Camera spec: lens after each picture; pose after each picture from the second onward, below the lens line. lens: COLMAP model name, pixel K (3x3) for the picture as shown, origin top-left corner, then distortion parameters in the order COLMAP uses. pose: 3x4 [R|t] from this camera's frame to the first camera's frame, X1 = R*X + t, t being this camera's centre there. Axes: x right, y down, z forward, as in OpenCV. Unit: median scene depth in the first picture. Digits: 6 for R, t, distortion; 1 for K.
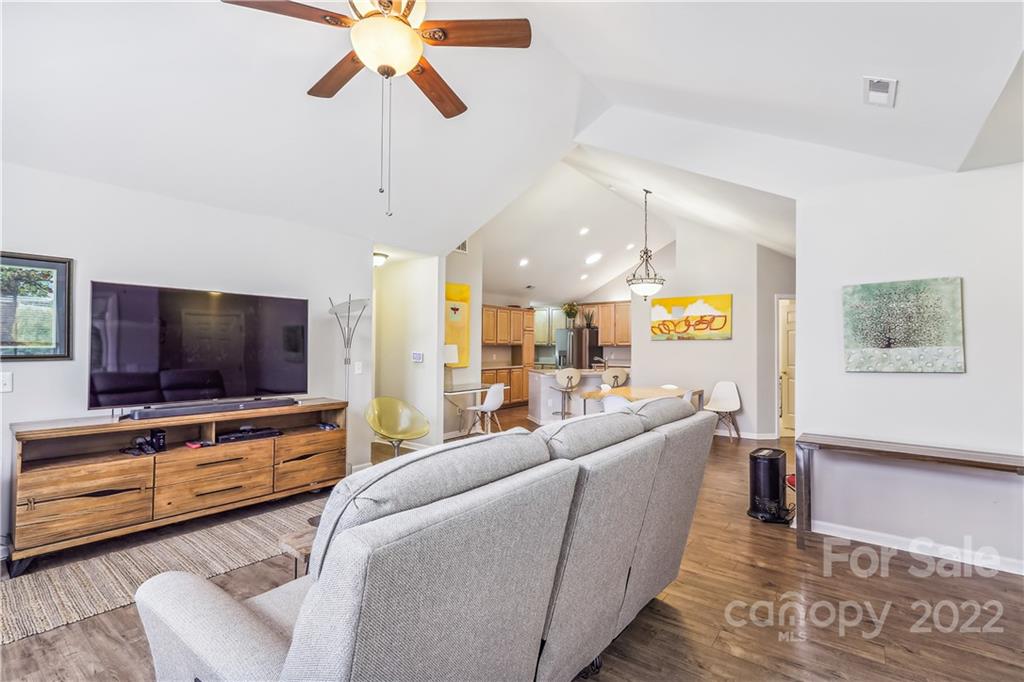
lens RADIAL K [[468.0, 0, 512.0], [0, 468.0, 341.0], [0, 0, 1]] dist [0.048461, 0.000104]
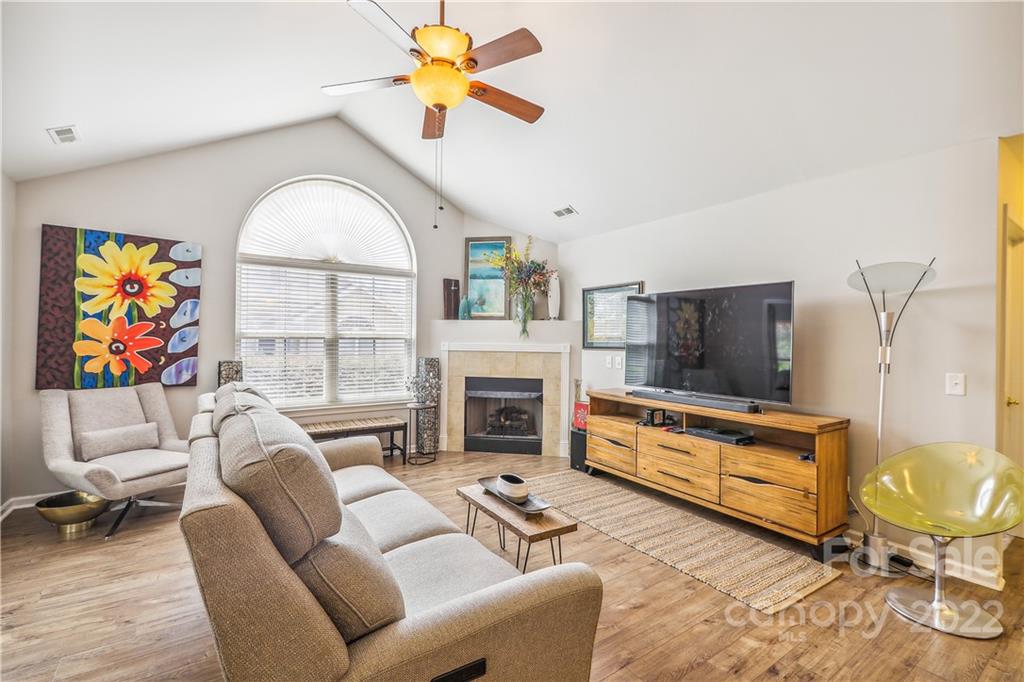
lens RADIAL K [[468.0, 0, 512.0], [0, 468.0, 341.0], [0, 0, 1]] dist [0.048461, 0.000104]
pose [[-0.294565, -0.001705, -0.955630, 0.523441], [0.006442, 0.999972, -0.003770, 0.010846], [0.955610, -0.007267, -0.294546, 0.980951]]
